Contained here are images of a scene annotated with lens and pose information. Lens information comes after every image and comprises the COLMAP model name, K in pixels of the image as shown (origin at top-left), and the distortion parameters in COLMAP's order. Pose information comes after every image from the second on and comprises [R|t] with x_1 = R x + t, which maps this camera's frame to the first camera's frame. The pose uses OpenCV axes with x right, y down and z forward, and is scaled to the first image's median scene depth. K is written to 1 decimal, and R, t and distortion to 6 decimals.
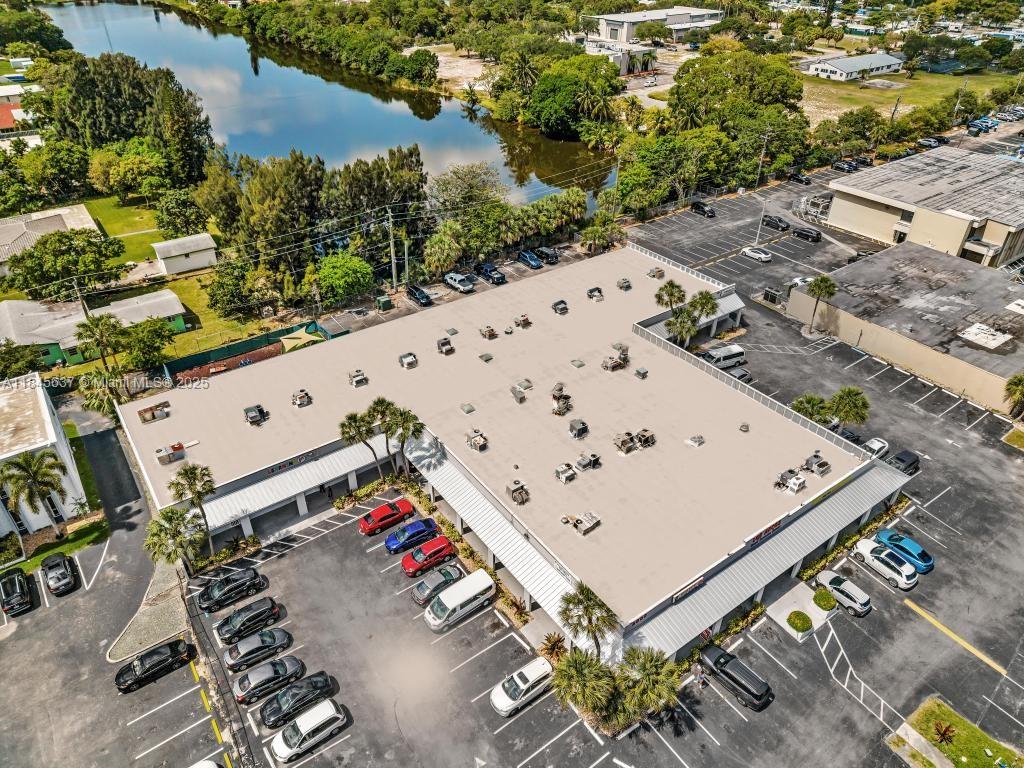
lens RADIAL K [[705.6, 0, 510.6], [0, 705.6, 380.4], [0, 0, 1]] dist [0.023267, -0.023967]
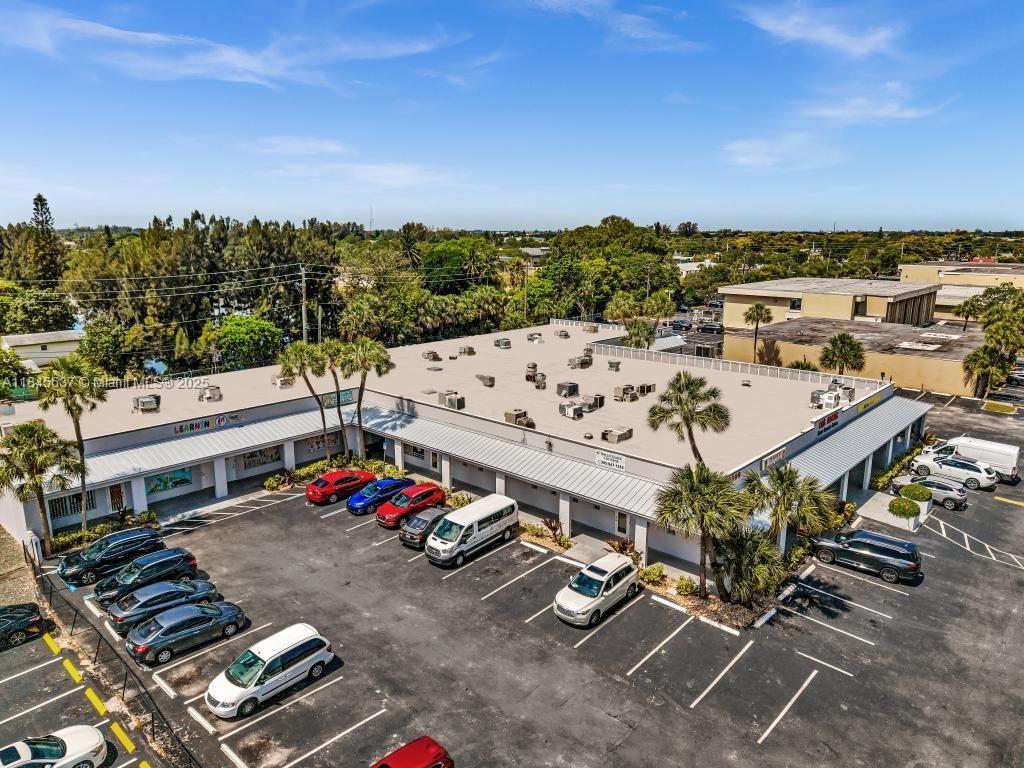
lens RADIAL K [[705.6, 0, 511.8], [0, 705.6, 384.6], [0, 0, 1]] dist [0.023267, -0.023967]
pose [[0.977956, -0.046358, 0.203599, -0.150036], [0.118045, 0.927025, -0.355934, 0.381890], [-0.172241, 0.372122, 0.912063, 0.262366]]
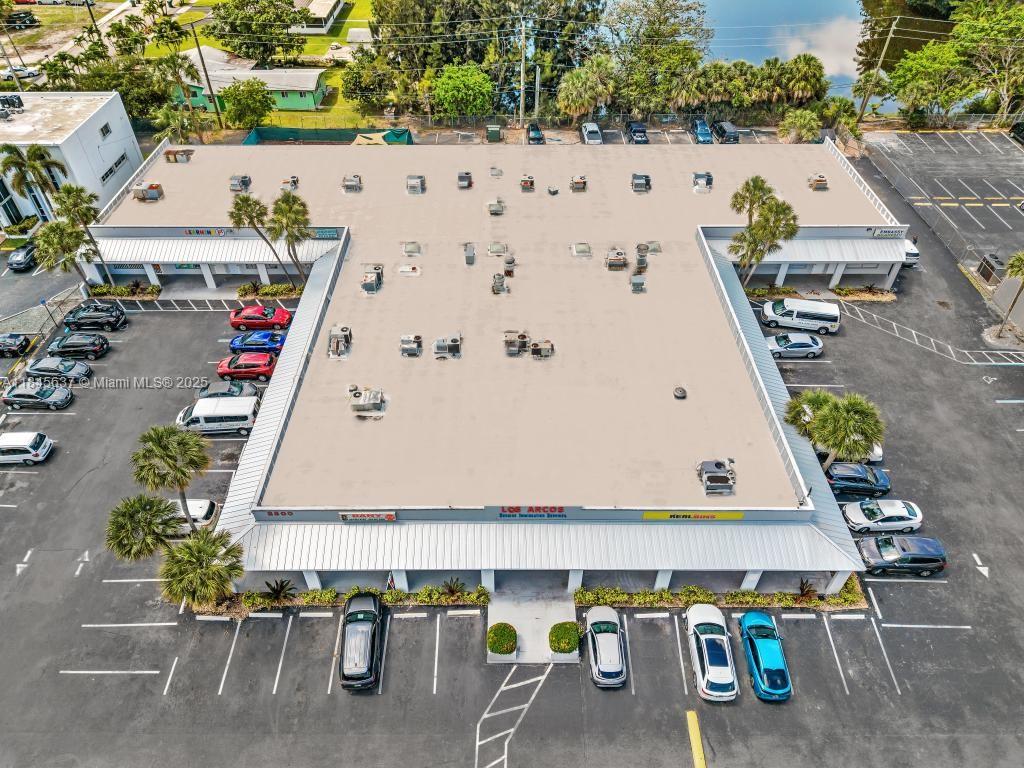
lens RADIAL K [[705.6, 0, 509.9], [0, 705.6, 387.9], [0, 0, 1]] dist [0.023267, -0.023967]
pose [[0.807317, 0.395064, -0.438364, 0.540959], [-0.321887, 0.917409, 0.233984, -0.047971], [0.494598, -0.047796, 0.867807, 0.351466]]
